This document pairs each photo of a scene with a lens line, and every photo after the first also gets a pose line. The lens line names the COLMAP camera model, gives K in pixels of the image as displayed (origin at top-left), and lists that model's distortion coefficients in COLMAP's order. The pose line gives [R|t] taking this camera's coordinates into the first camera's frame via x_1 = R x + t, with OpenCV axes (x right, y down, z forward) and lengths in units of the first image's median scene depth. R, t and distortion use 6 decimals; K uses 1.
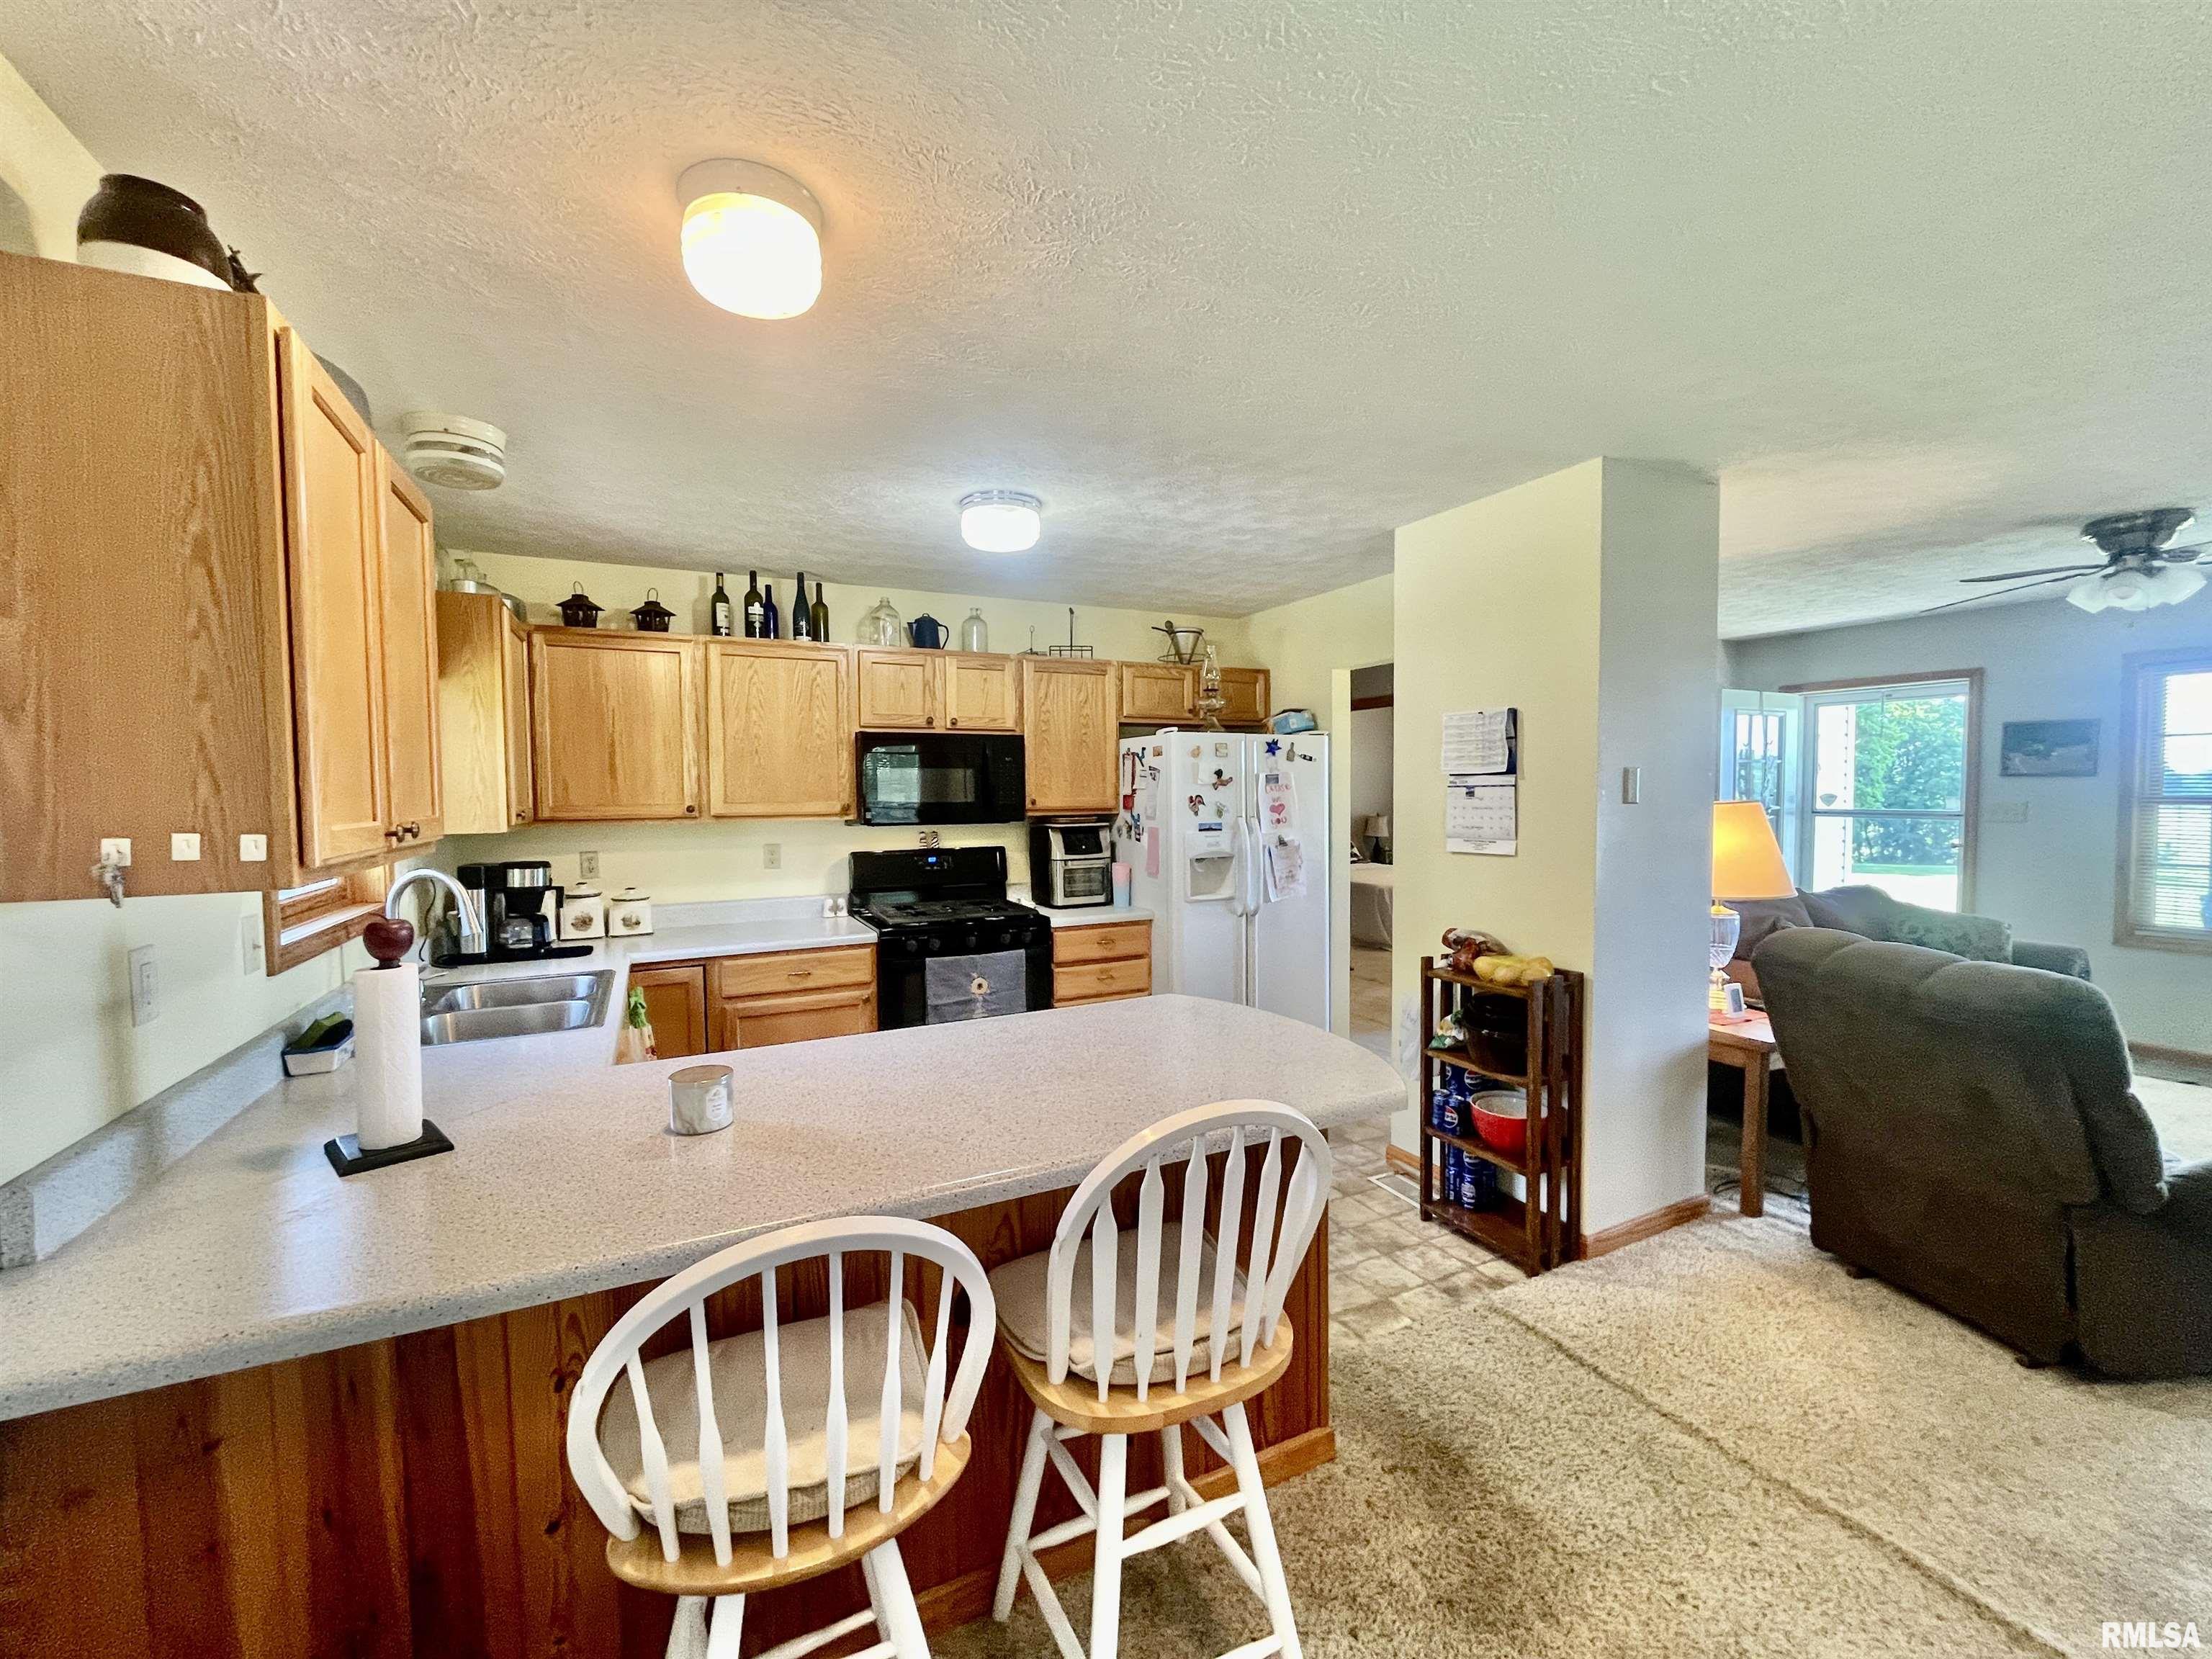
lens RADIAL K [[892.6, 0, 1099.9], [0, 892.6, 826.7], [0, 0, 1]] dist [-0.001702, -0.000206]
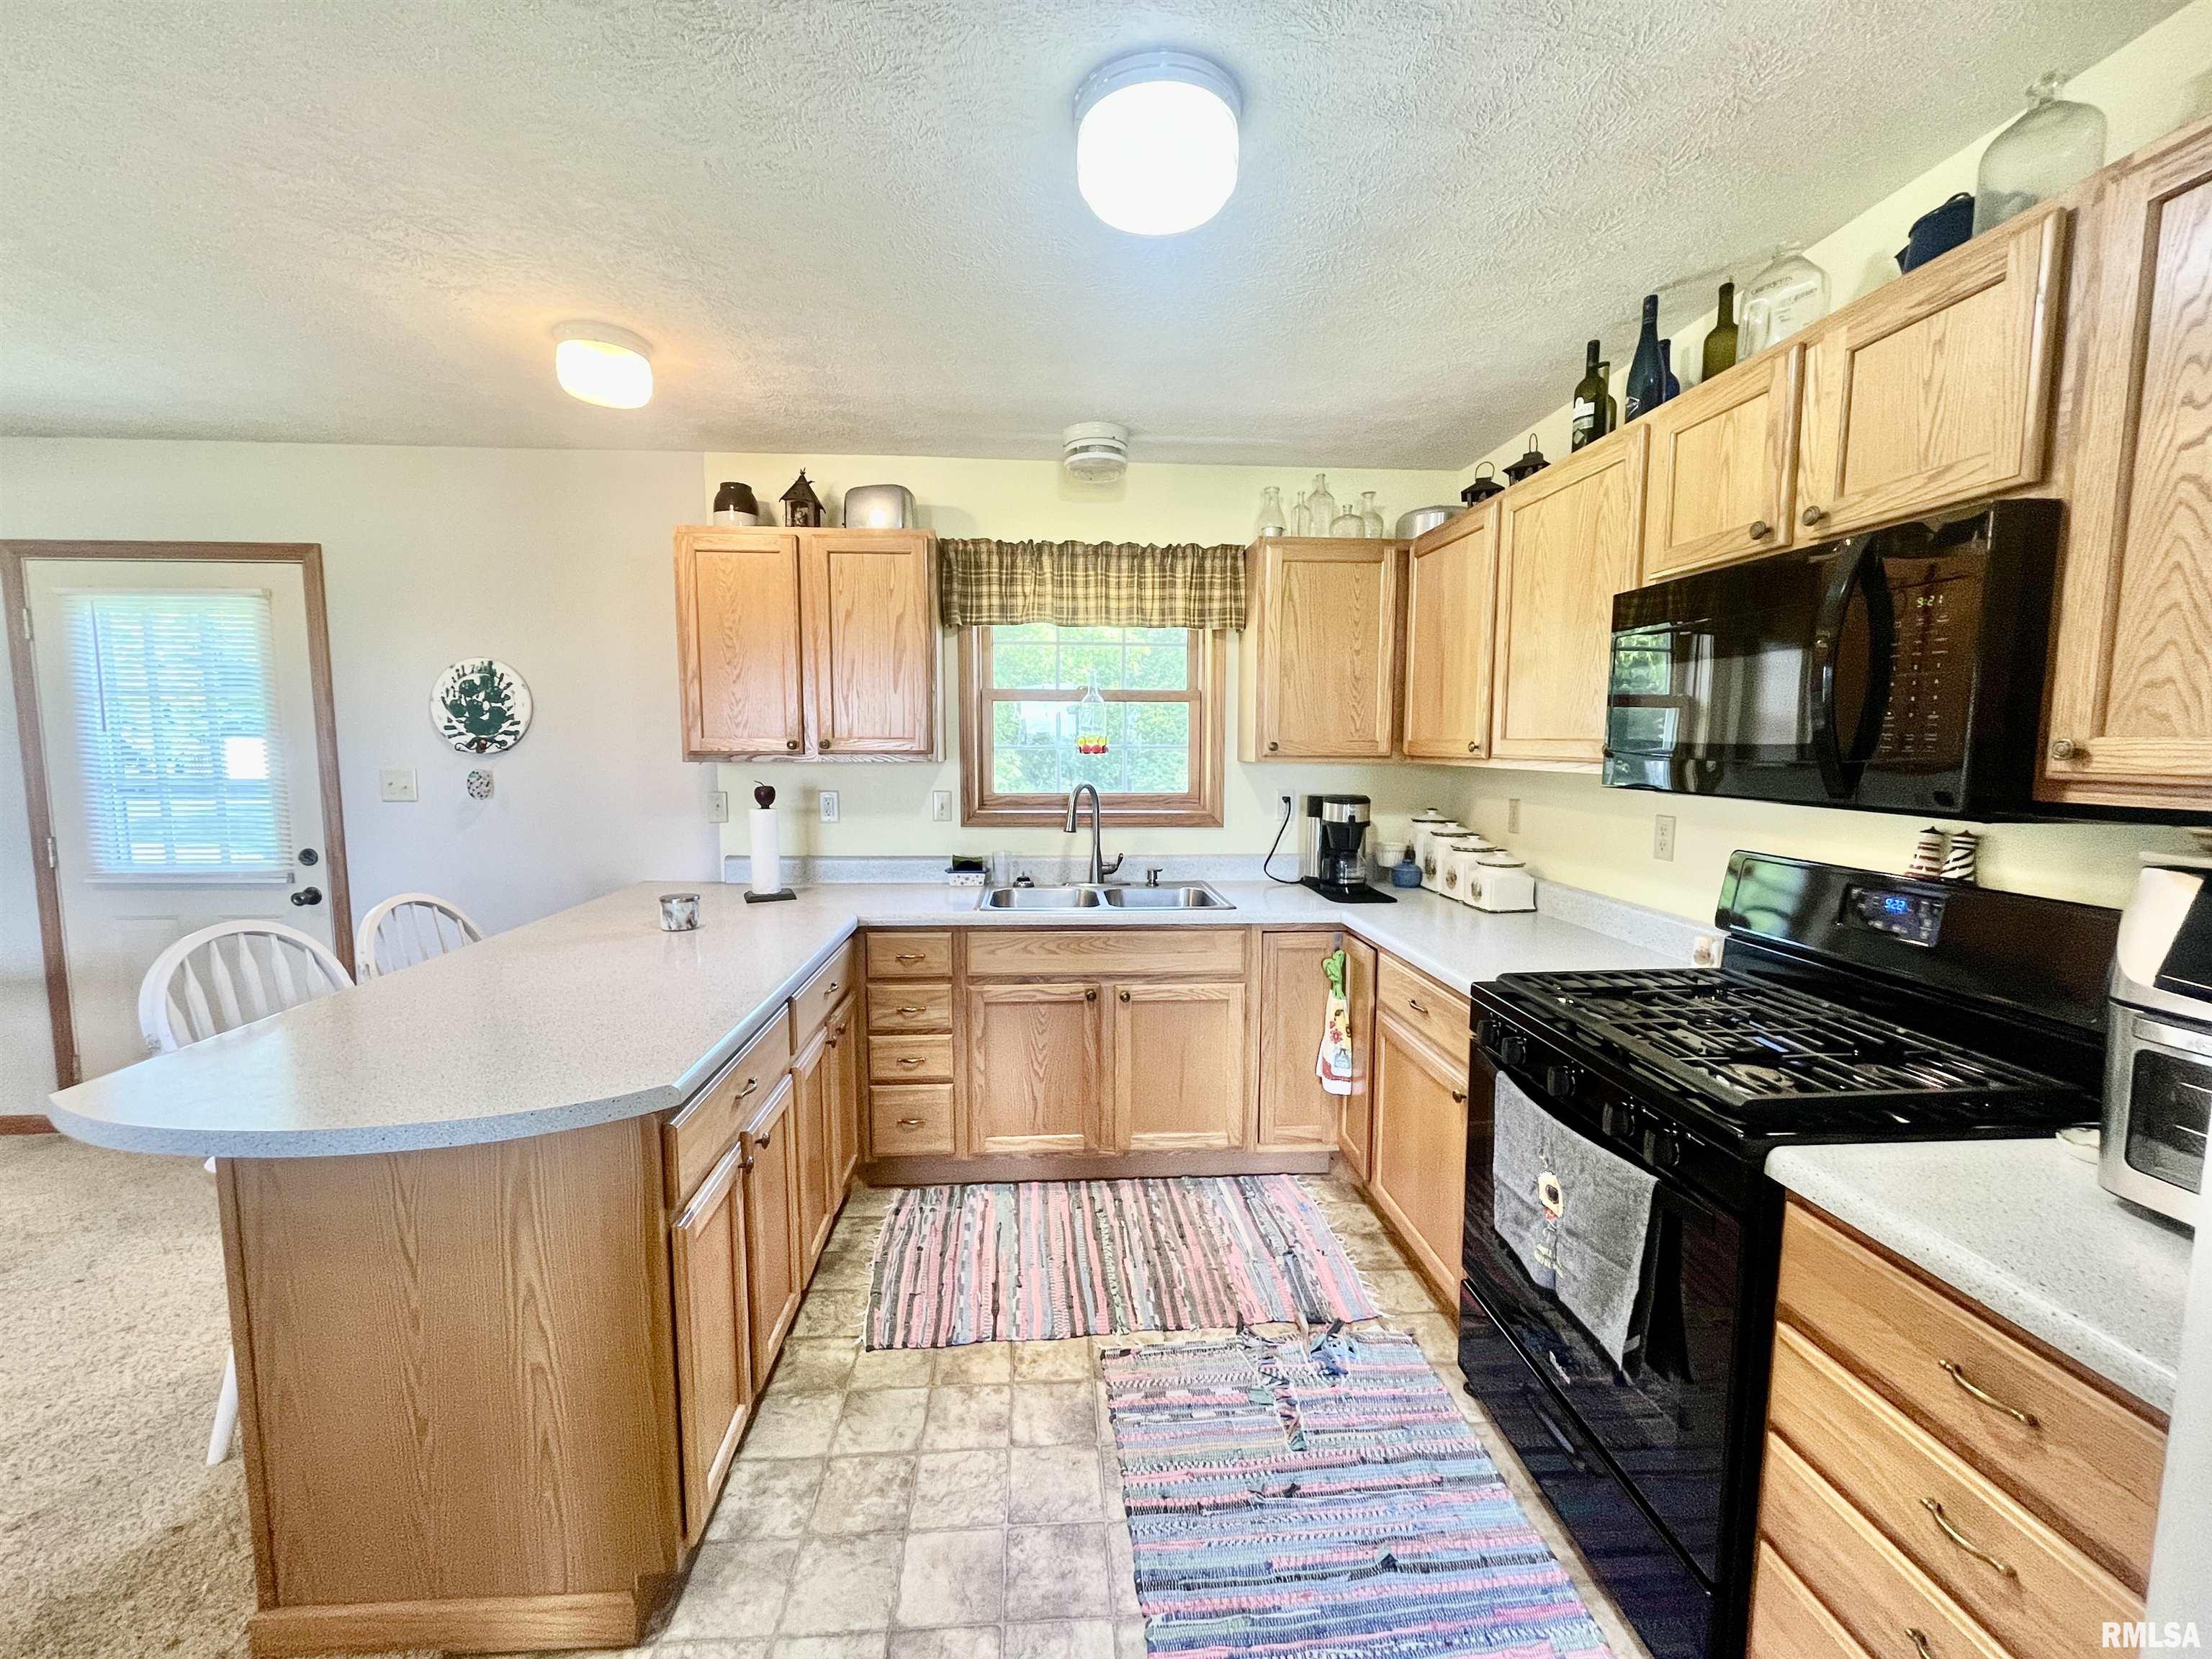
lens RADIAL K [[892.5, 0, 1097.5], [0, 892.5, 827.9], [0, 0, 1]] dist [-0.003524, -0.000307]
pose [[-0.383979, 0.097898, -0.918137, 0.317054], [-0.038052, 0.991841, 0.121671, -0.031170], [0.922558, 0.081656, -0.377120, 0.986353]]
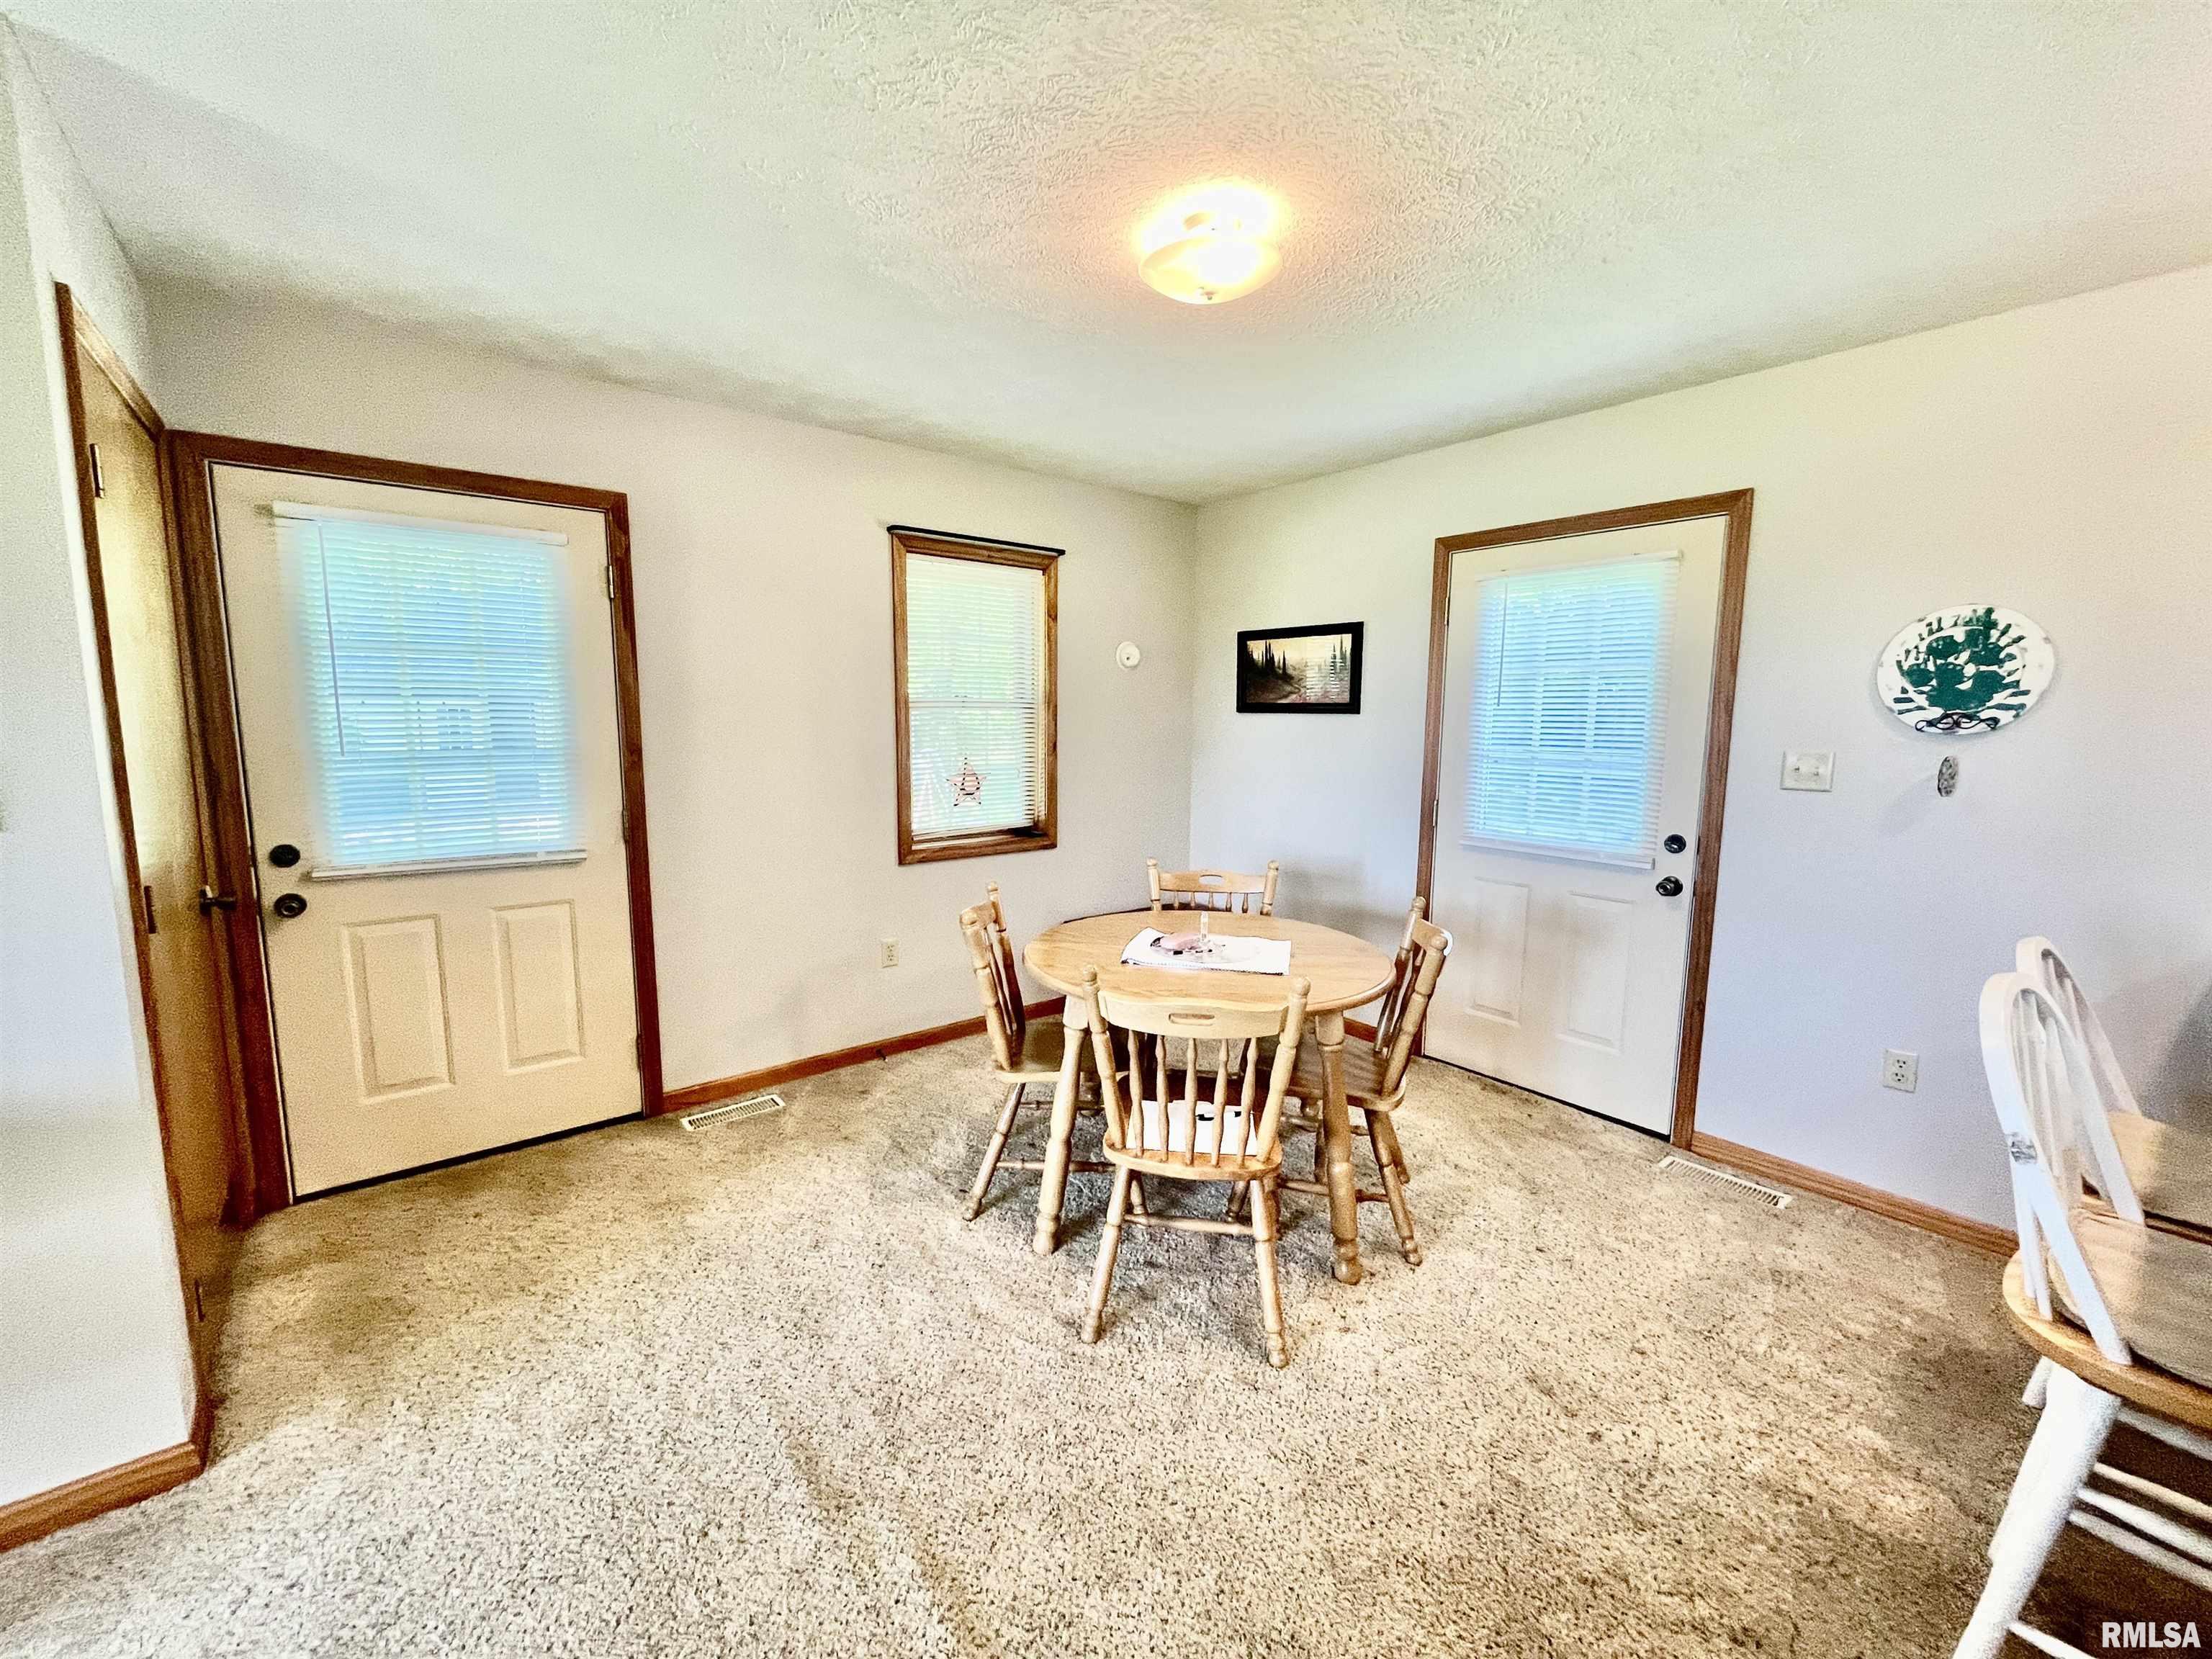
lens RADIAL K [[894.3, 0, 1097.1], [0, 894.3, 827.8], [0, 0, 1]] dist [-0.001174, 0.000103]
pose [[-0.977687, 0.032057, -0.207607, 0.488823], [-0.004450, 0.984904, 0.173042, -0.017428], [0.210020, 0.170104, -0.962786, 0.601698]]
